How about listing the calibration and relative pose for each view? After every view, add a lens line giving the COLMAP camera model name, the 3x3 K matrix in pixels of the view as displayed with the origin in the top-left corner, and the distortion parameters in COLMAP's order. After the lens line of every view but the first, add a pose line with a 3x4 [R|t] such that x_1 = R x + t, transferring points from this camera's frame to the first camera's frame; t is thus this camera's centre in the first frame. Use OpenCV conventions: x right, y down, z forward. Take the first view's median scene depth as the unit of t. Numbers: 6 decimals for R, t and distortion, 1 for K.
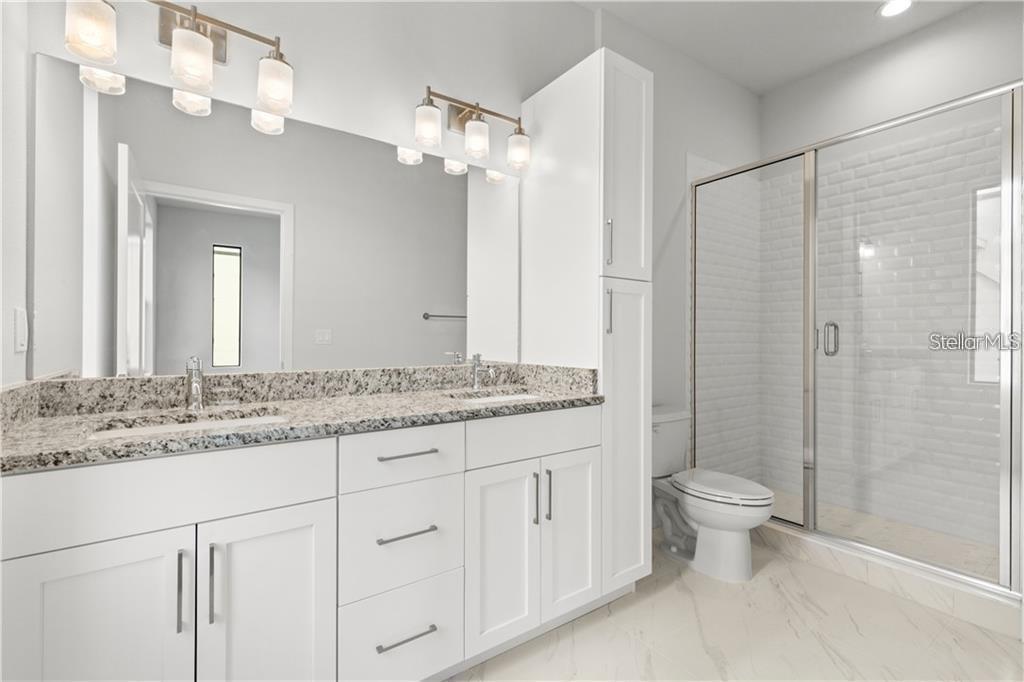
lens RADIAL K [[460.9, 0, 514.4], [0, 460.9, 335.8], [0, 0, 1]] dist [0.001804, 0.000484]
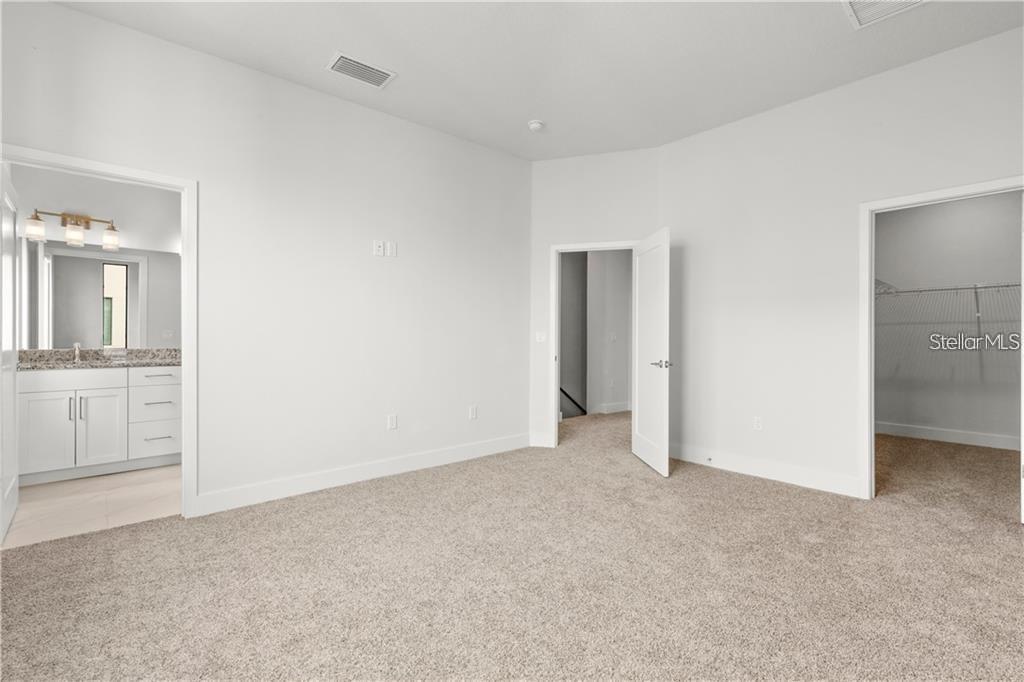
lens RADIAL K [[460.9, 0, 514.4], [0, 460.9, 335.8], [0, 0, 1]] dist [0.001804, 0.000484]
pose [[0.991789, -0.000869, 0.127886, 1.590038], [0.000020, 0.999978, 0.006643, -0.012600], [-0.127889, -0.006586, 0.991767, -2.127171]]
